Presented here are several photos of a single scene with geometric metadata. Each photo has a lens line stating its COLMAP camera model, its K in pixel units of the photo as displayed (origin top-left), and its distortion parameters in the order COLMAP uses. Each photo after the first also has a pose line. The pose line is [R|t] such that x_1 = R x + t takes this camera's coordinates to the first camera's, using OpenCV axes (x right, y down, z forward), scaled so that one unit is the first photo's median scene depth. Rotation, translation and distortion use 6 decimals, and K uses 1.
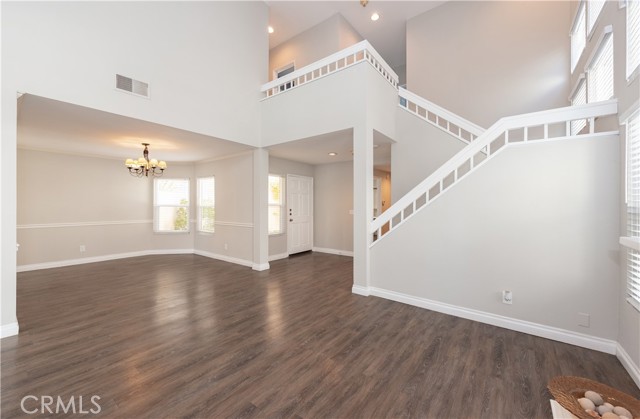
lens RADIAL K [[253.0, 0, 325.6], [0, 253.0, 204.6], [0, 0, 1]] dist [-0.000869, -0.000126]
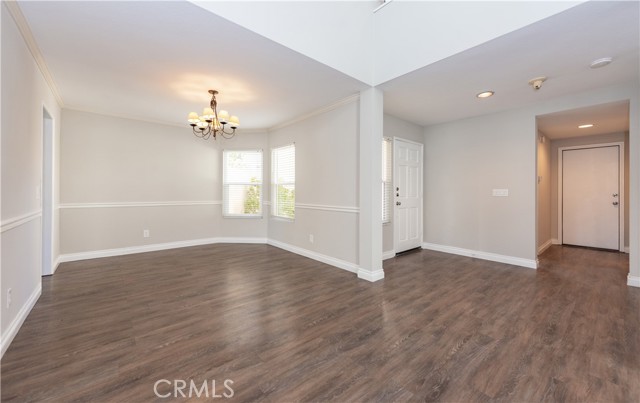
lens RADIAL K [[251.0, 0, 320.6], [0, 251.0, 191.3], [0, 0, 1]] dist [-0.000228, -0.000238]
pose [[0.974909, 0.003227, -0.222582, -0.194849], [-0.003168, 0.999995, 0.000621, 0.028638], [0.222583, 0.000099, 0.974914, 0.284918]]
